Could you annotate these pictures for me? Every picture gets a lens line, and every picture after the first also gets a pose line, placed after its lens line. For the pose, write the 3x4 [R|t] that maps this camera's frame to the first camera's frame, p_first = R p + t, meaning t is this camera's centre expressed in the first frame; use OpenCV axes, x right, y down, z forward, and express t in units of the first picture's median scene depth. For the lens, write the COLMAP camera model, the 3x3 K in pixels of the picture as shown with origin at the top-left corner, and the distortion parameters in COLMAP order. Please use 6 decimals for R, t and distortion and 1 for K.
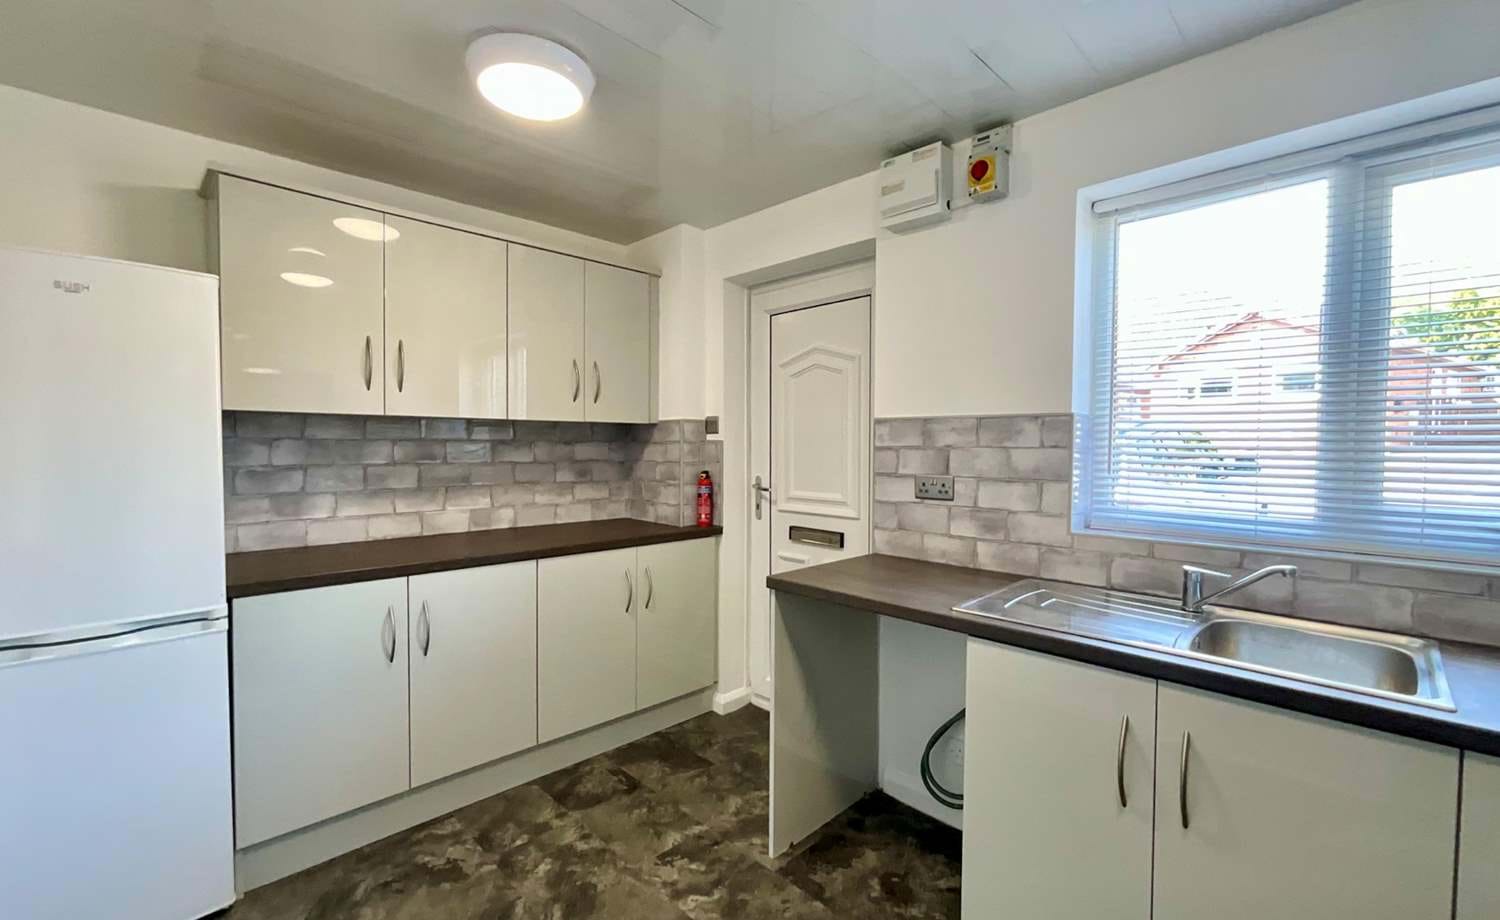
lens RADIAL K [[618.4, 0, 743.8], [0, 618.4, 464.1], [0, 0, 1]] dist [-0.000287, 0.000187]
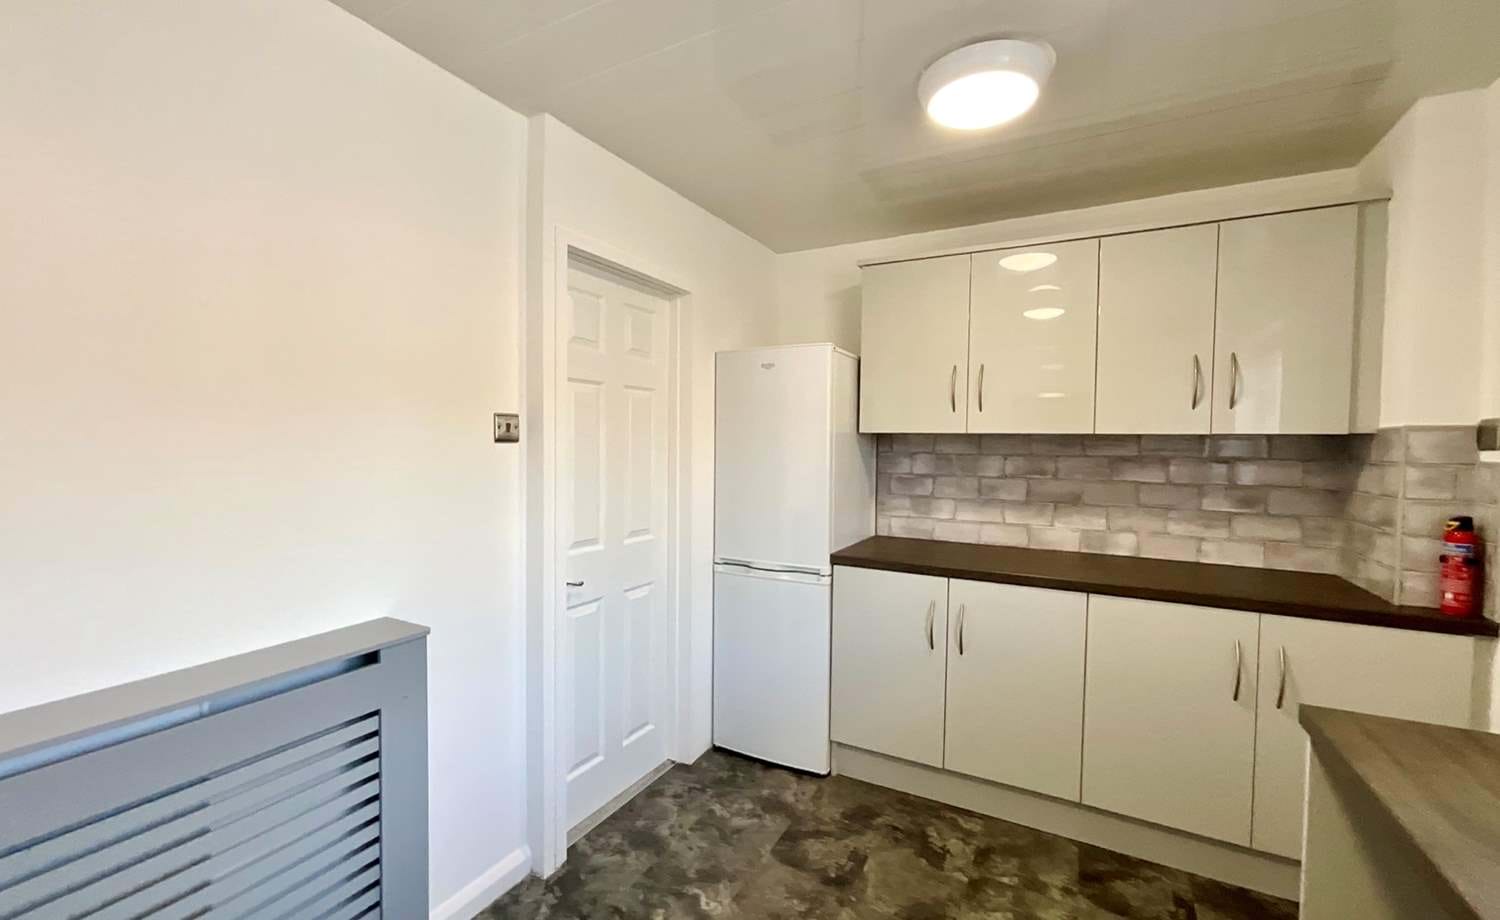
lens RADIAL K [[602.3, 0, 754.8], [0, 602.3, 464.8], [0, 0, 1]] dist [-0.001198, 0.000068]
pose [[0.309544, 0.027796, -0.950479, 0.301377], [-0.044879, 0.998886, 0.014596, -0.017539], [0.949826, 0.038139, 0.310446, 0.256616]]
